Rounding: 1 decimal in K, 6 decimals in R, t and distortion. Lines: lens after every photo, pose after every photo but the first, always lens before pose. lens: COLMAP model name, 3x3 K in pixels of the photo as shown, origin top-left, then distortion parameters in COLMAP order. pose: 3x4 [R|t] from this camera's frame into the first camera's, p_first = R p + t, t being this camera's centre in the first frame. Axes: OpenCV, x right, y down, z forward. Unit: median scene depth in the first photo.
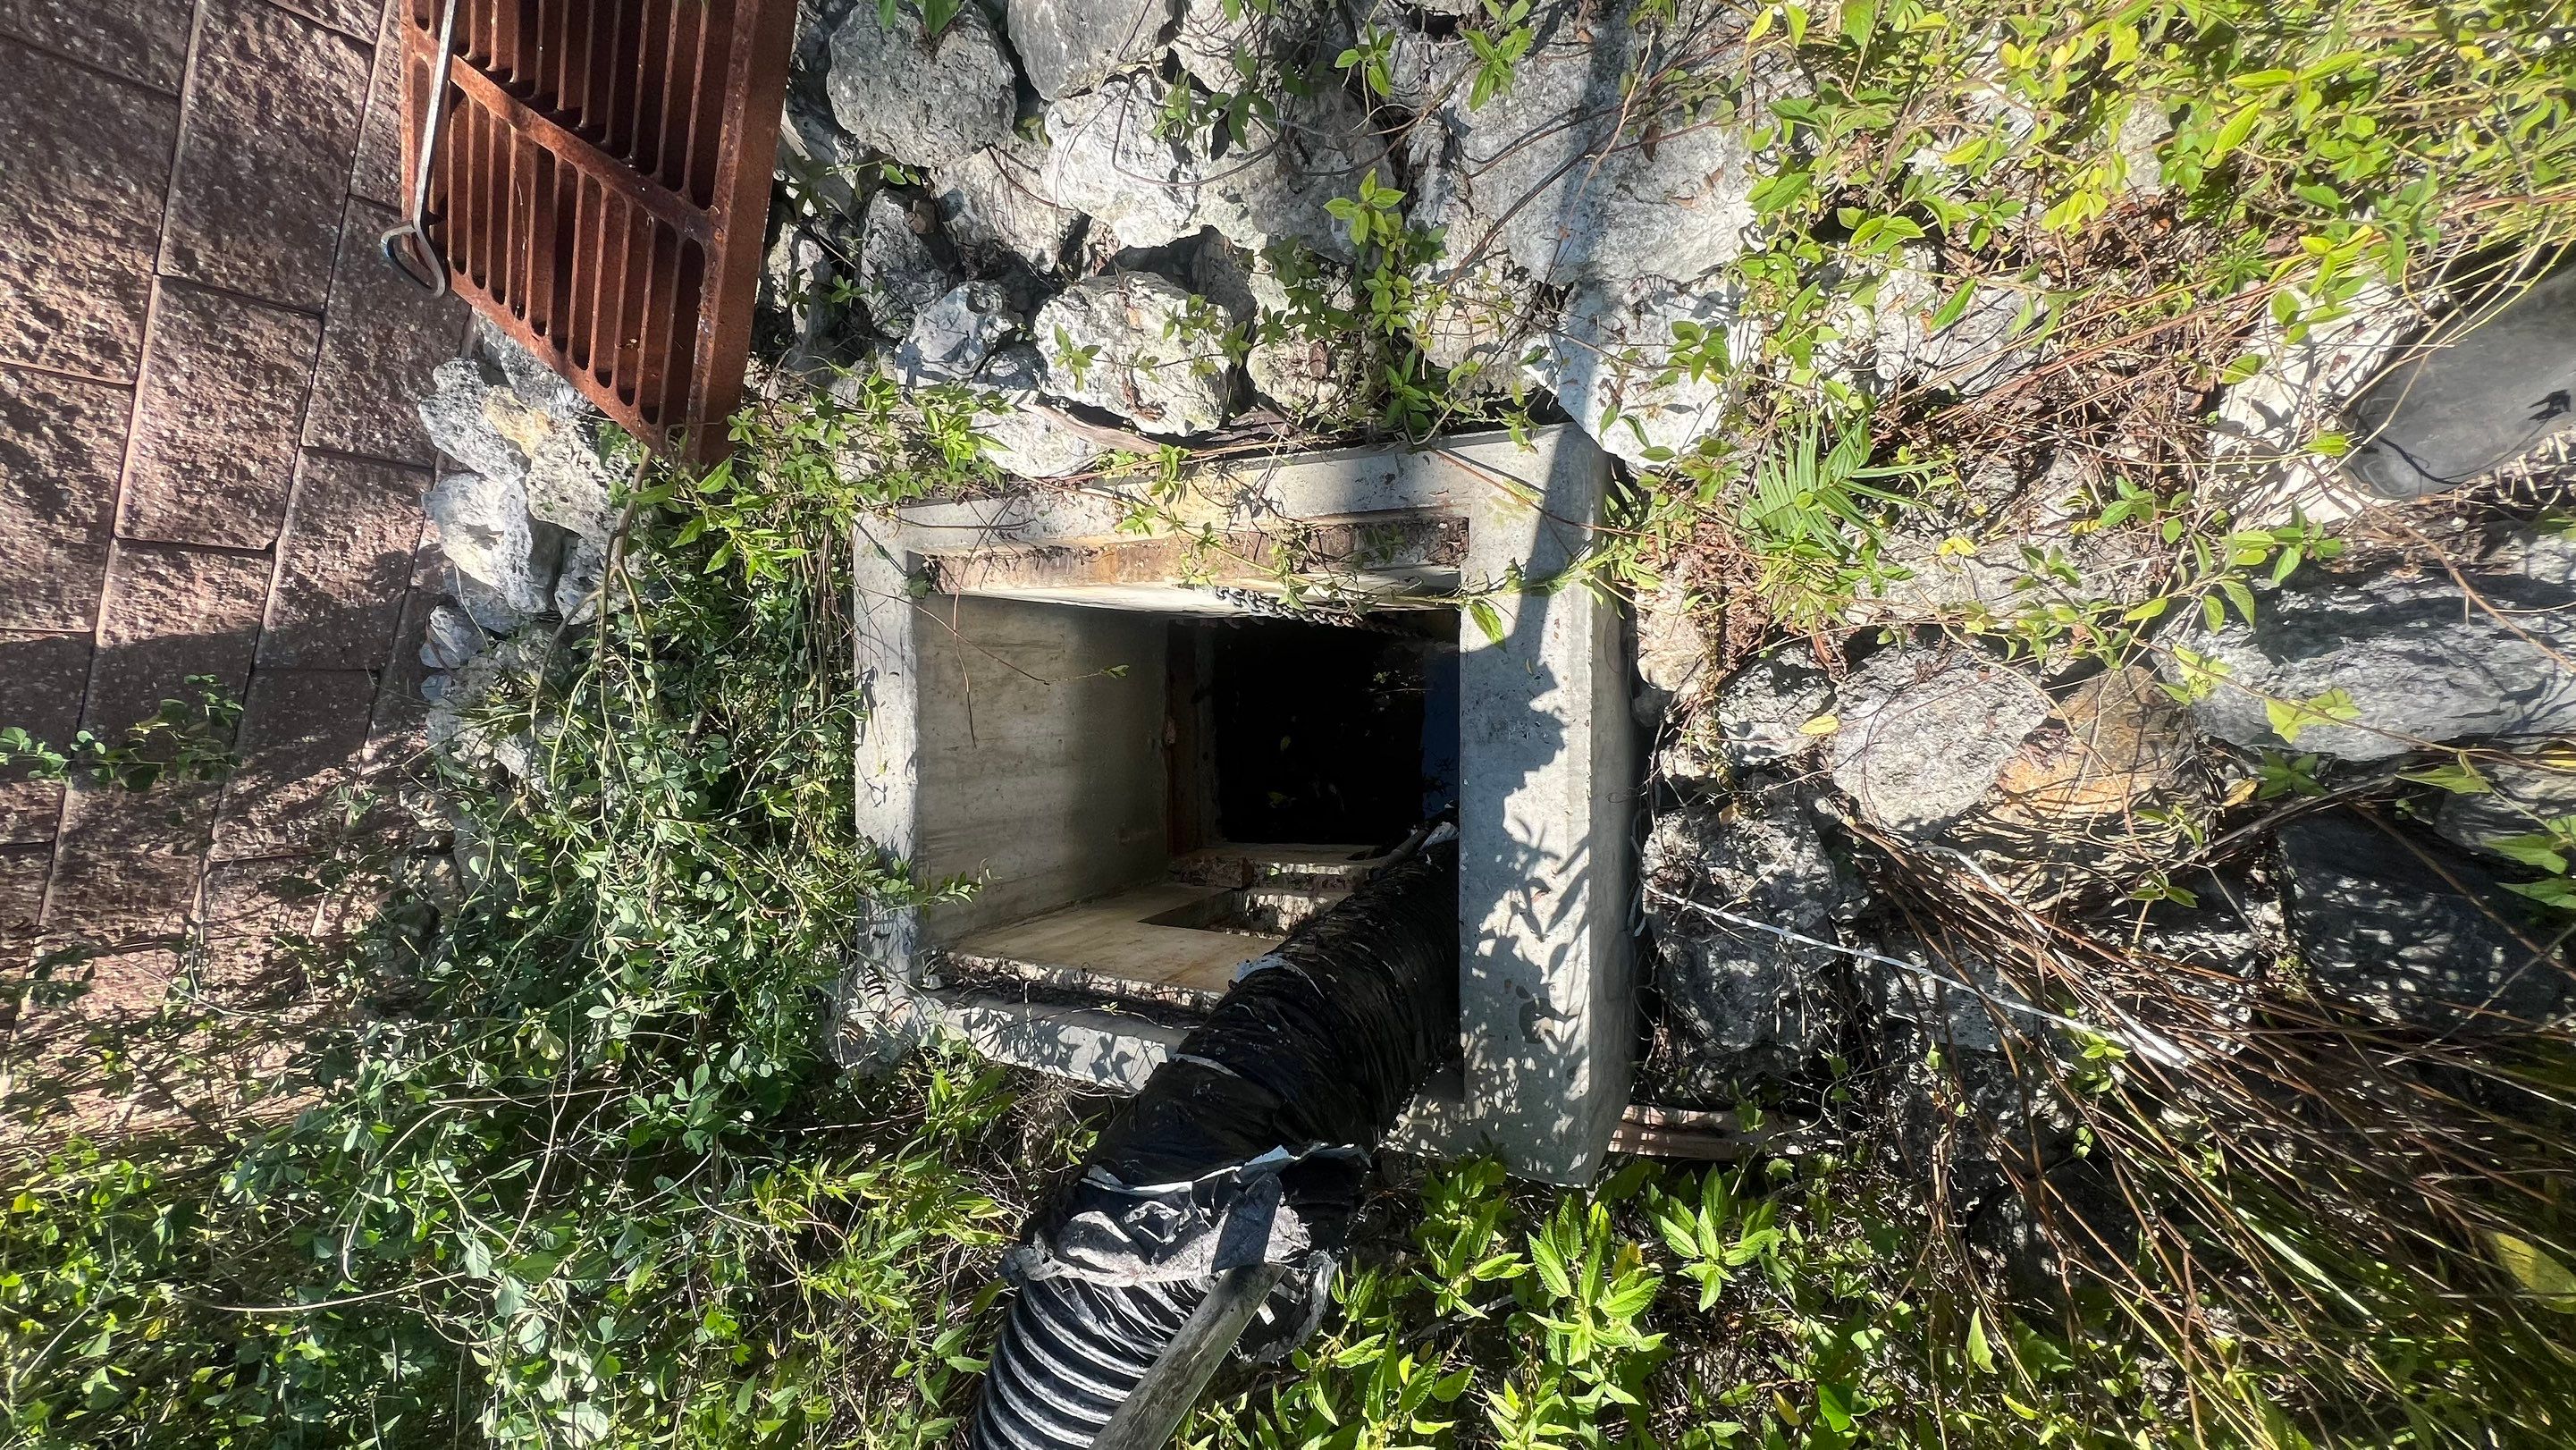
lens RADIAL K [[1036.9, 0, 1288.0], [0, 1036.9, 721.9], [0, 0, 1]] dist [-0.001694, -0.000060]
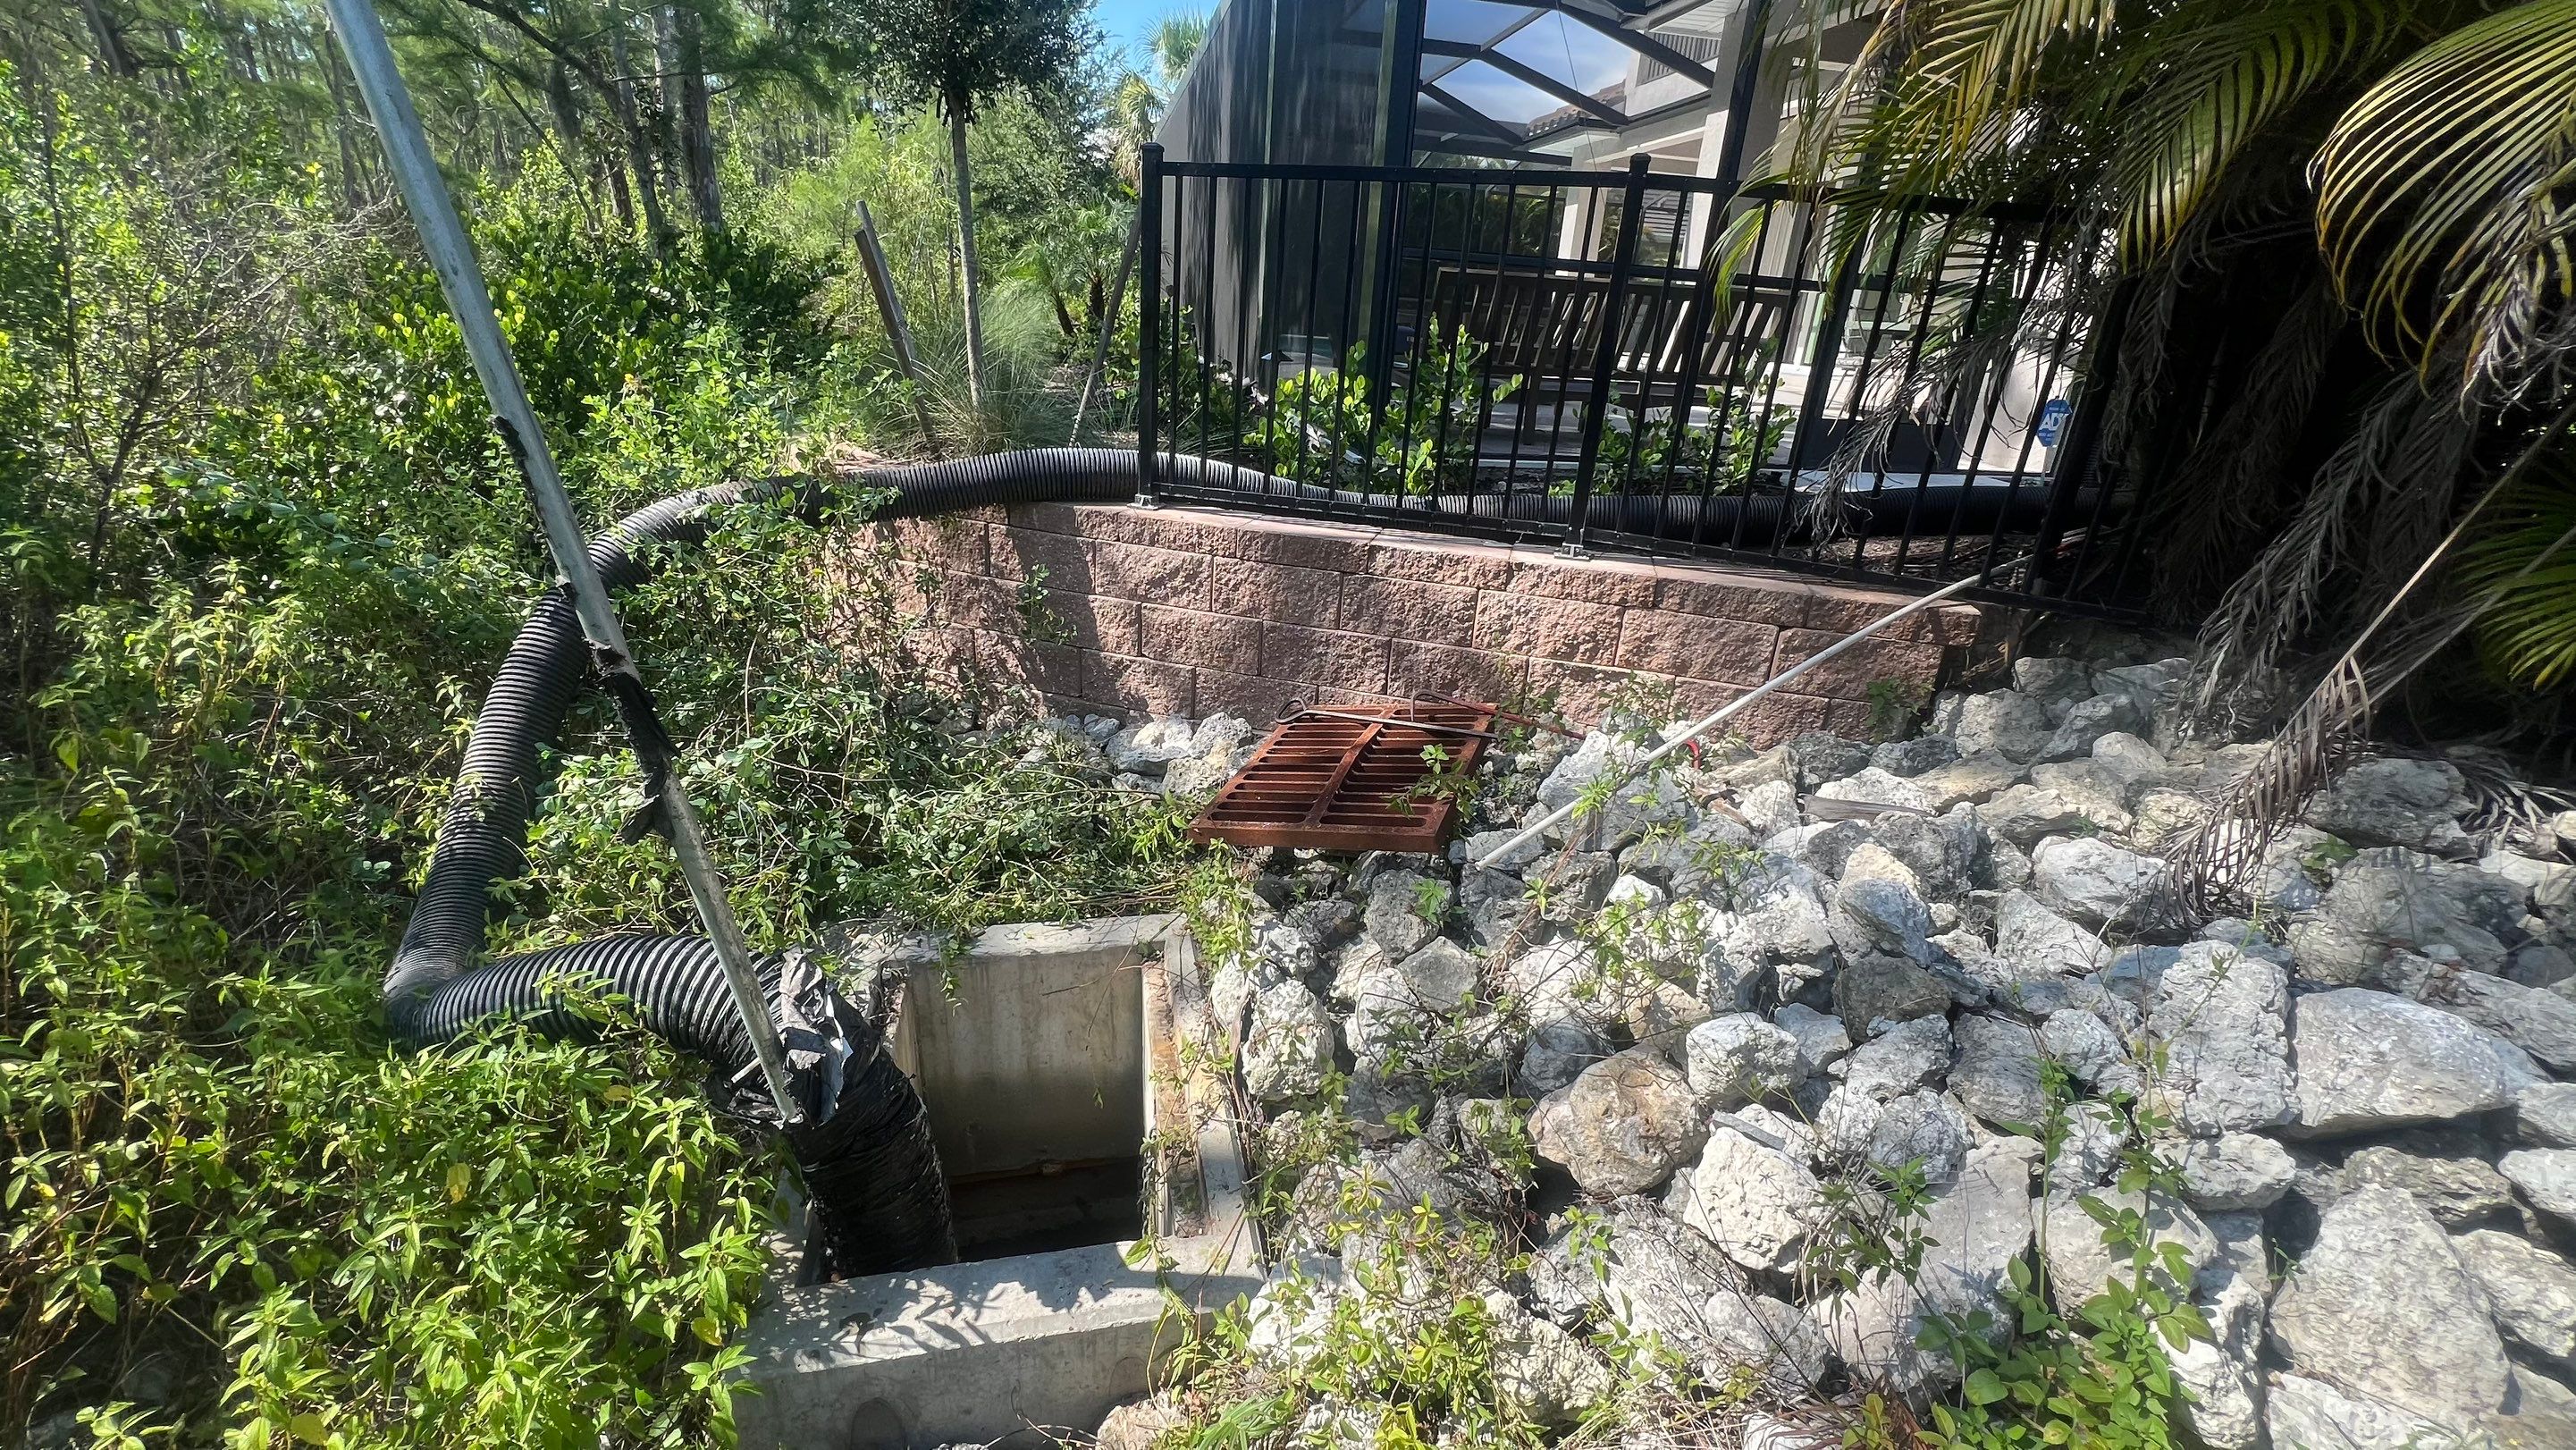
lens RADIAL K [[1036.9, 0, 1288.1], [0, 1036.9, 725.4], [0, 0, 1]] dist [-0.001694, -0.000060]
pose [[0.156048, 0.775013, -0.612375, 0.454129], [-0.973131, 0.014359, -0.229804, 0.021899], [-0.169308, 0.631782, 0.756430, -0.555951]]
